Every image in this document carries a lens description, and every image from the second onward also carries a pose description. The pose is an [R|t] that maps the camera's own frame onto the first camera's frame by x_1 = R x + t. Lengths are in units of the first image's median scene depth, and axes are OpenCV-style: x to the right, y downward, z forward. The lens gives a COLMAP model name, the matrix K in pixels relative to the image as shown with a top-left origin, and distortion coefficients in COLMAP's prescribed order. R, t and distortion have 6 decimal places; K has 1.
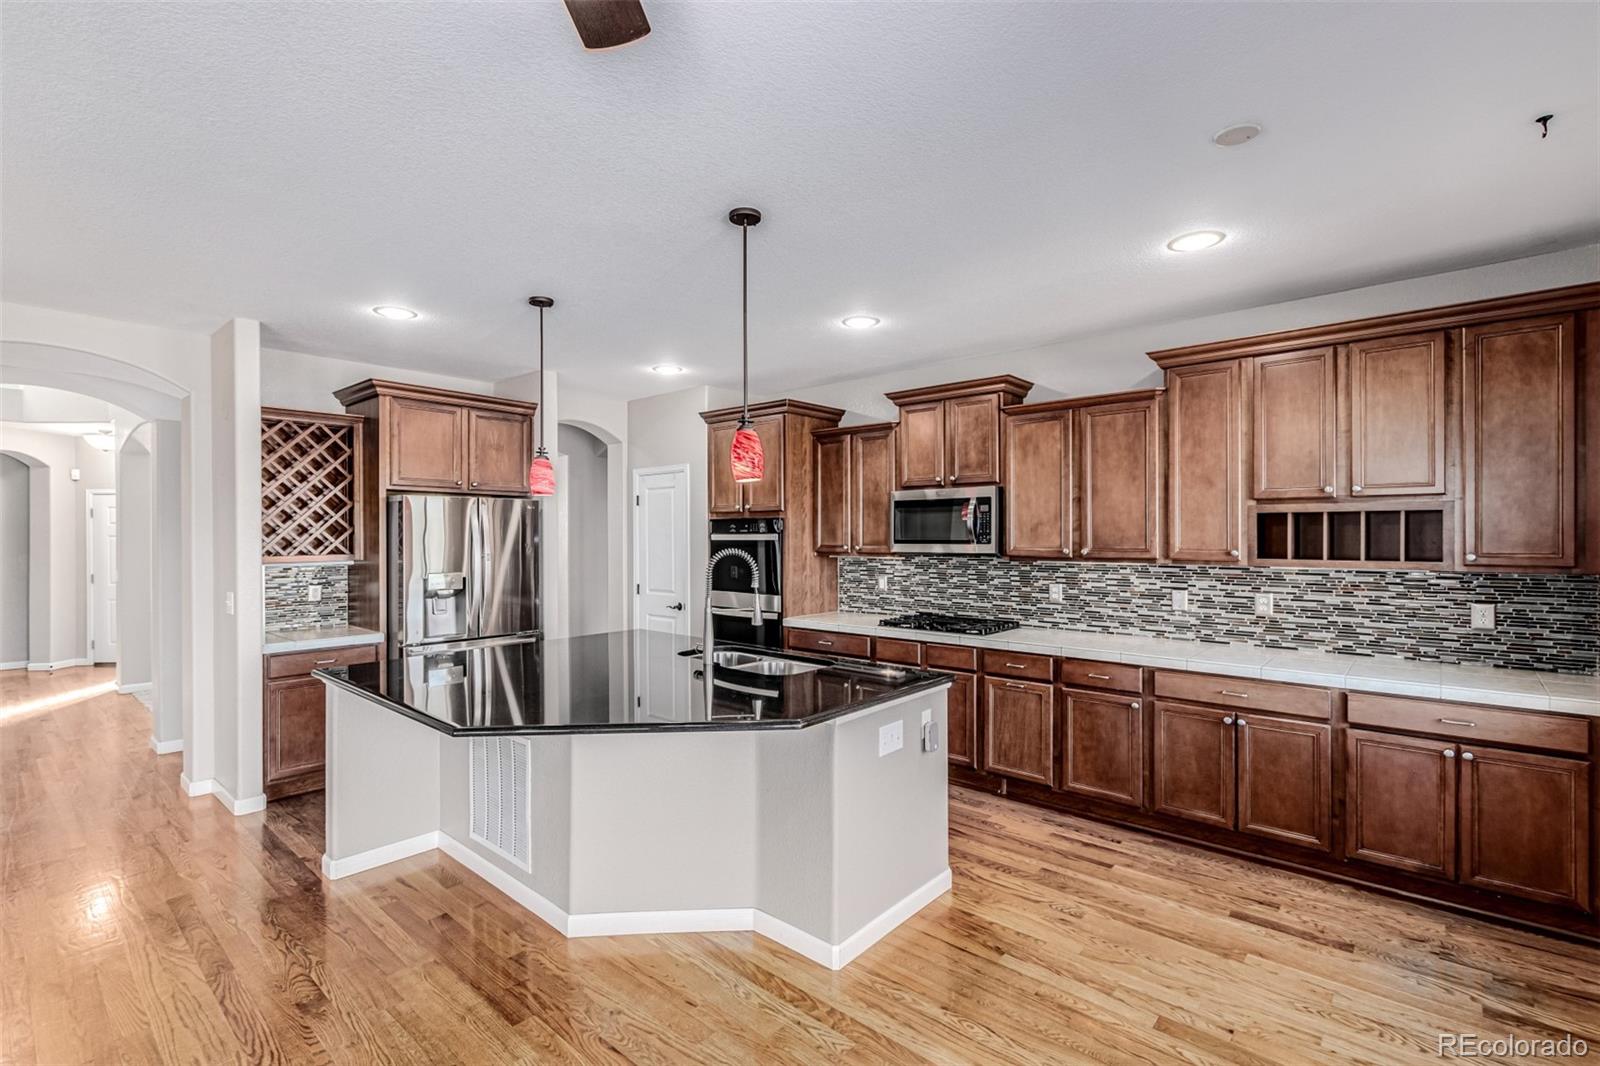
lens RADIAL K [[734.0, 0, 802.7], [0, 734.0, 528.9], [0, 0, 1]] dist [-0.001038, -0.000142]
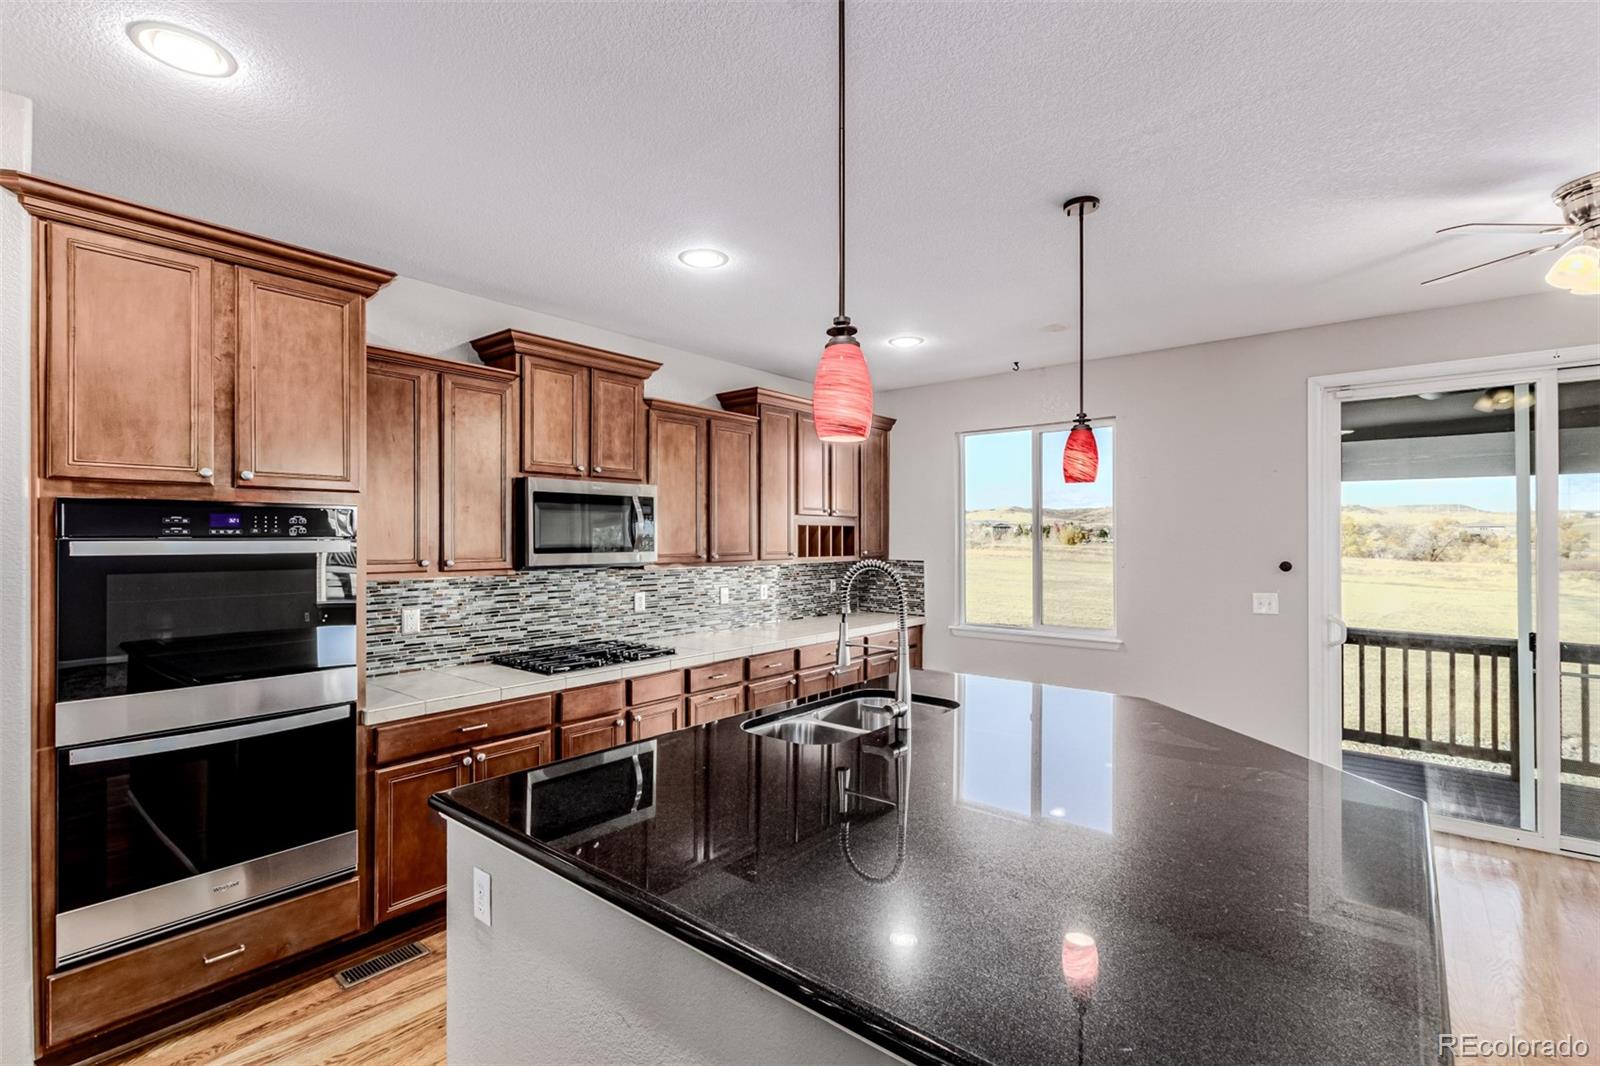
lens RADIAL K [[734.0, 0, 803.1], [0, 734.0, 538.7], [0, 0, 1]] dist [-0.001038, -0.000142]
pose [[-0.035014, 0.008772, 0.999348, -0.604723], [0.003751, 0.999956, -0.008646, 0.014020], [-0.999380, 0.003446, -0.035046, 0.816877]]
